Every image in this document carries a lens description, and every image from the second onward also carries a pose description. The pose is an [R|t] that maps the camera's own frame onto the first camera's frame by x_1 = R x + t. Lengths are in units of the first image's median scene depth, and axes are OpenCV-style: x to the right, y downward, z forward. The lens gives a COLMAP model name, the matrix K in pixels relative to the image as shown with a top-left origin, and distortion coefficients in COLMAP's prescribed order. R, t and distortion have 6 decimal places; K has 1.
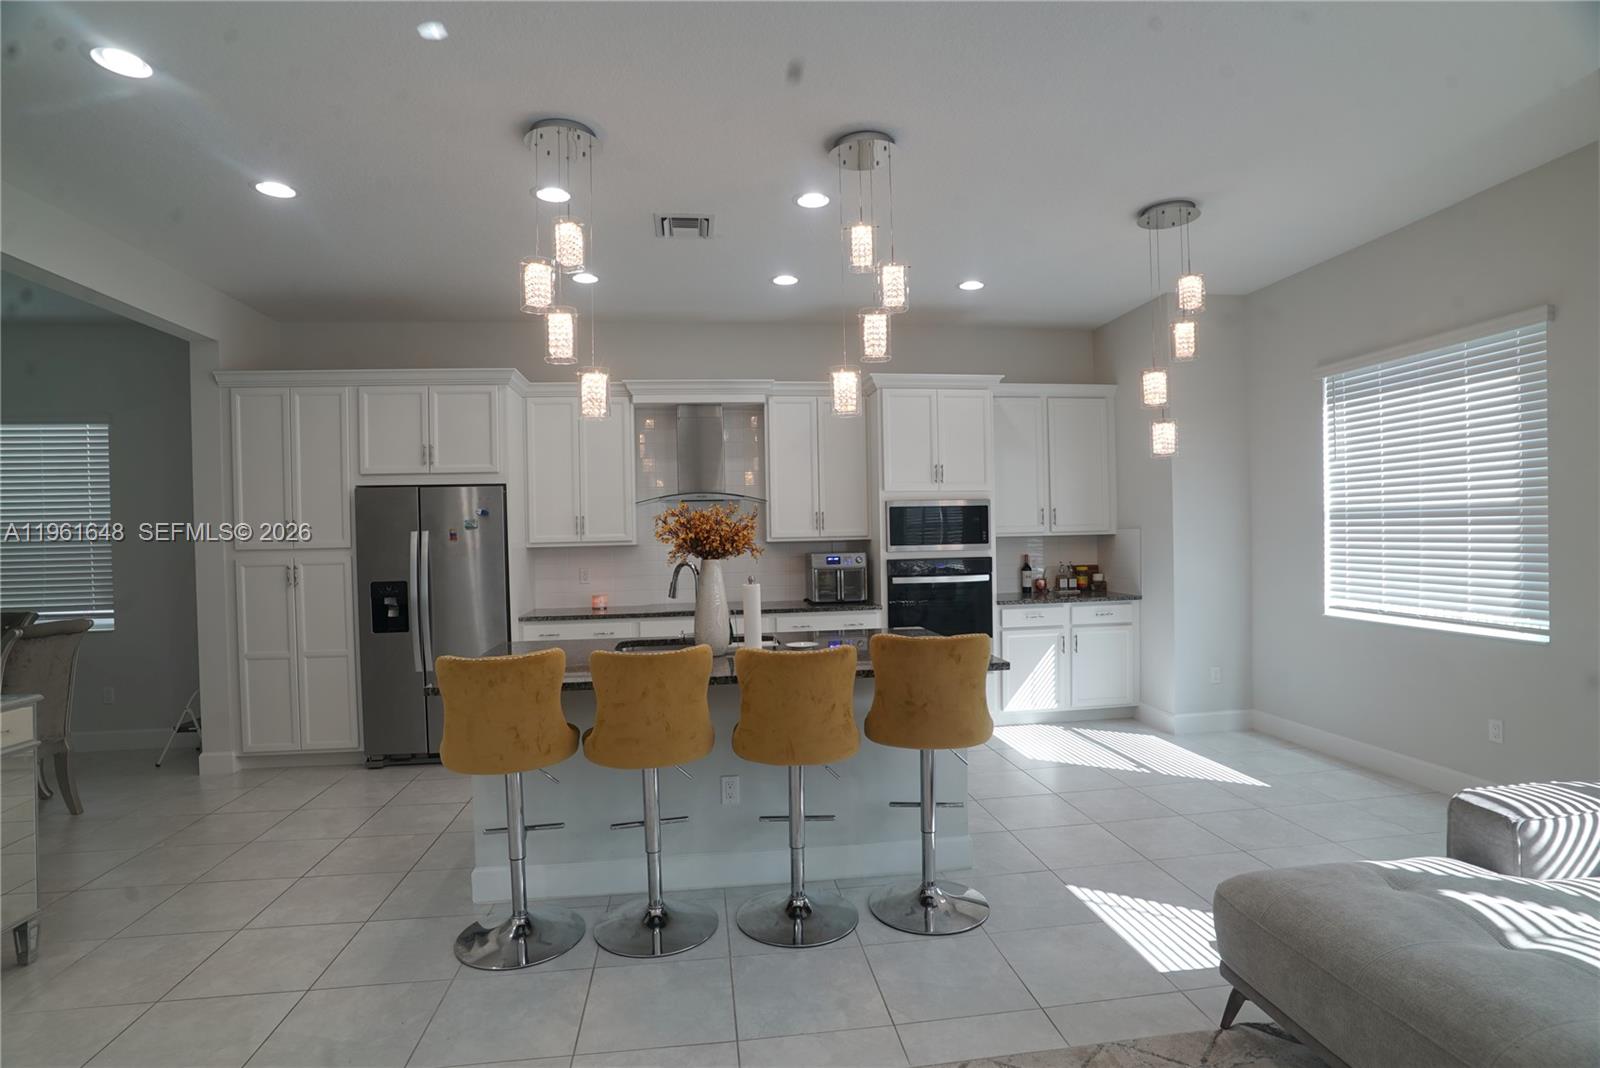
lens RADIAL K [[806.4, 0, 796.4], [0, 806.4, 542.3], [0, 0, 1]] dist [-0.083326, 0.042281]
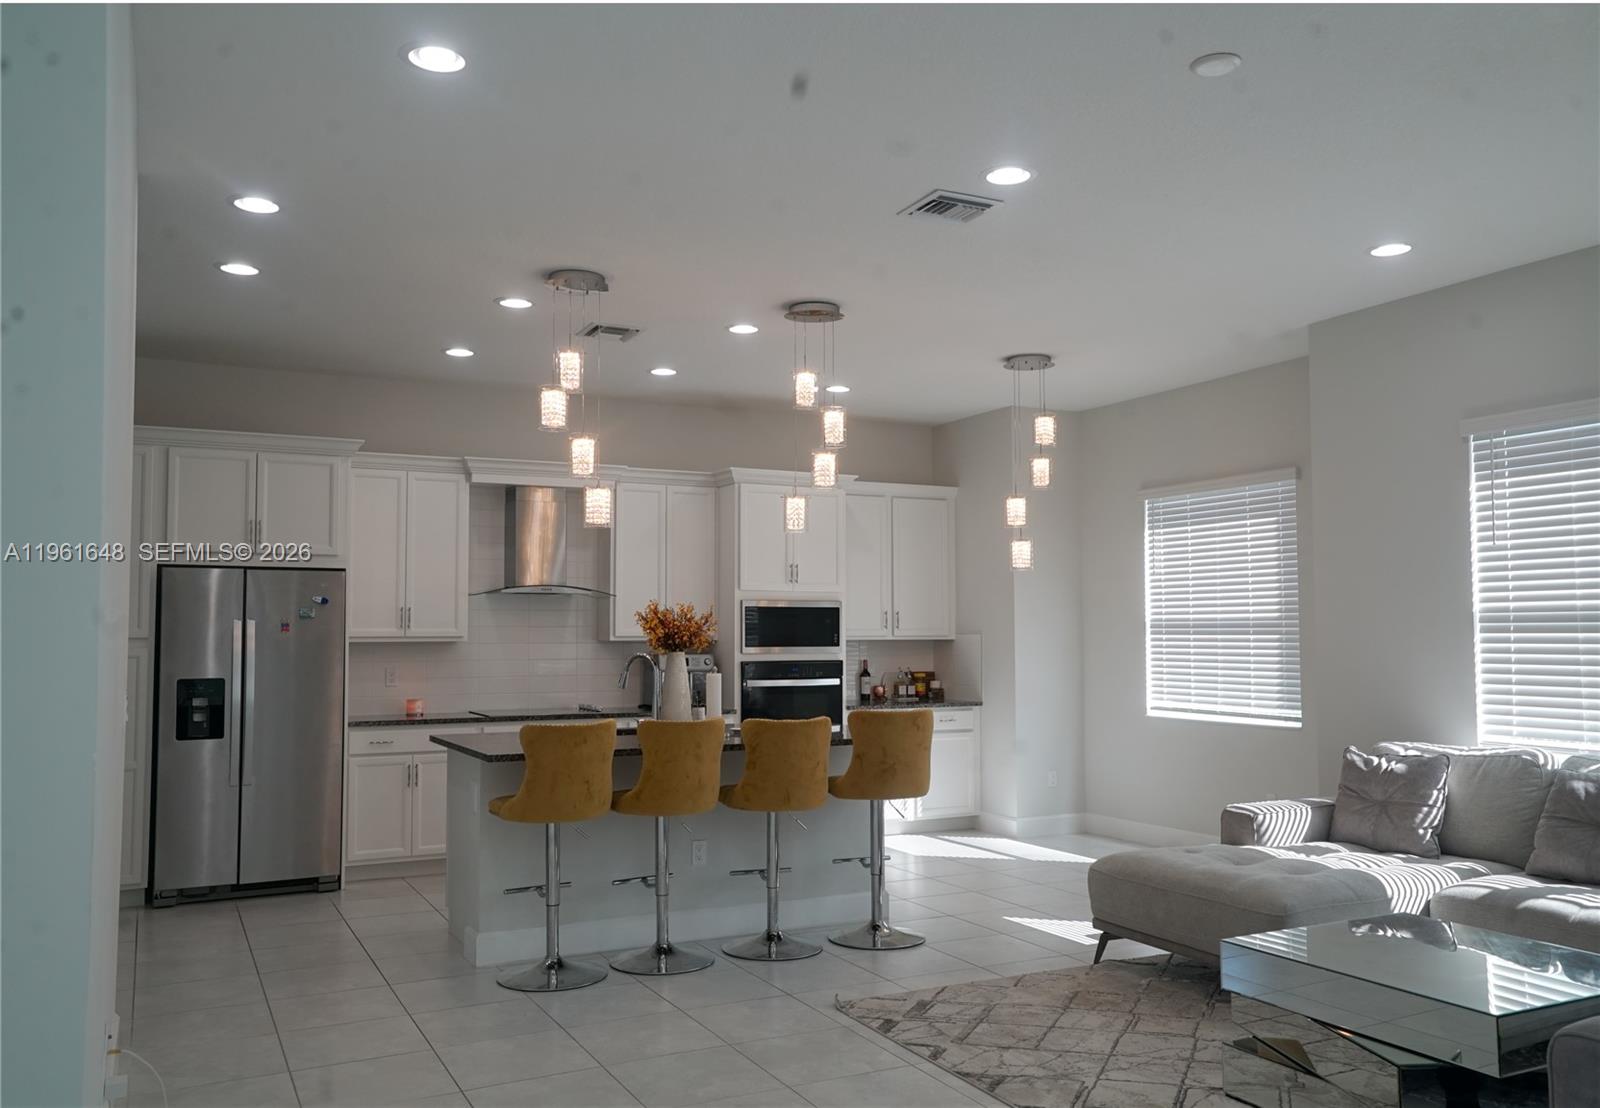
lens RADIAL K [[1333.8, 0, 820.2], [0, 1333.8, 557.9], [0, 0, 1]] dist [0.001947, 0.071605]
pose [[0.937332, 0.038910, 0.346258, -0.389889], [-0.013248, 0.997007, -0.076174, 0.020436], [-0.348185, 0.066813, 0.935042, -0.574497]]
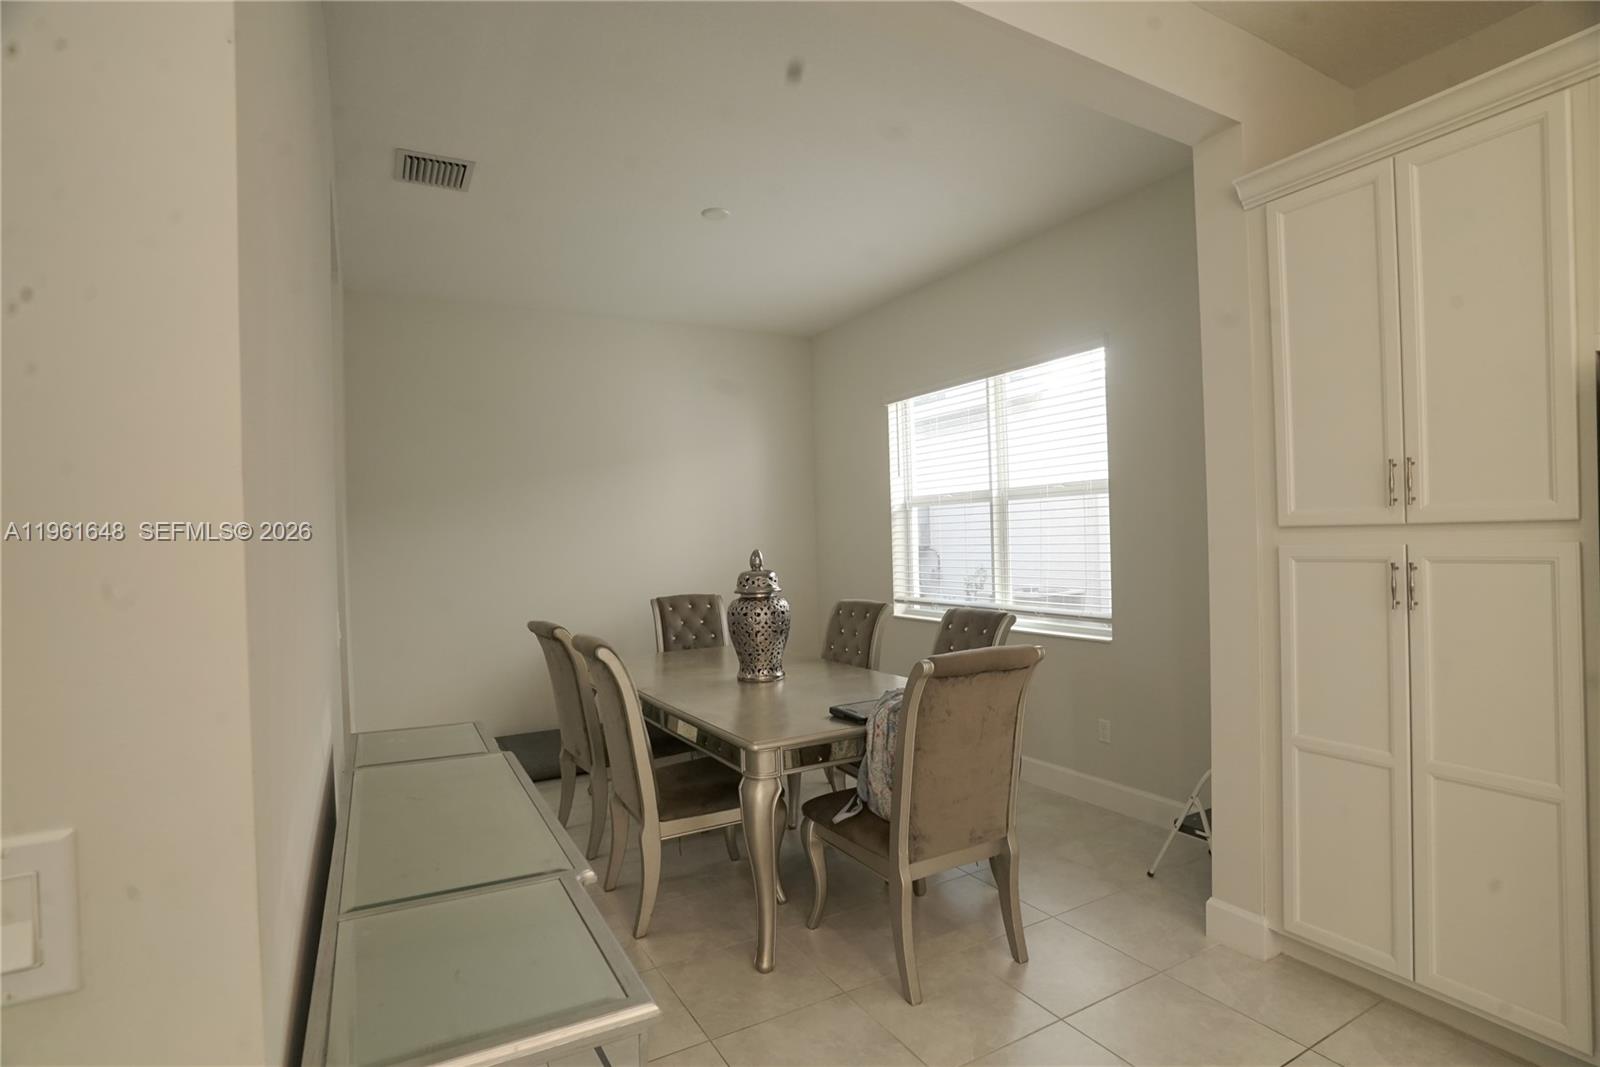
lens RADIAL K [[756.0, 0, 824.3], [0, 756.0, 542.1], [0, 0, 1]] dist [-0.071329, 0.033155]
pose [[0.398291, 0.015026, -0.917136, -0.389817], [0.006446, 0.999795, 0.019179, 0.008635], [0.917237, -0.013551, 0.398112, 0.530274]]
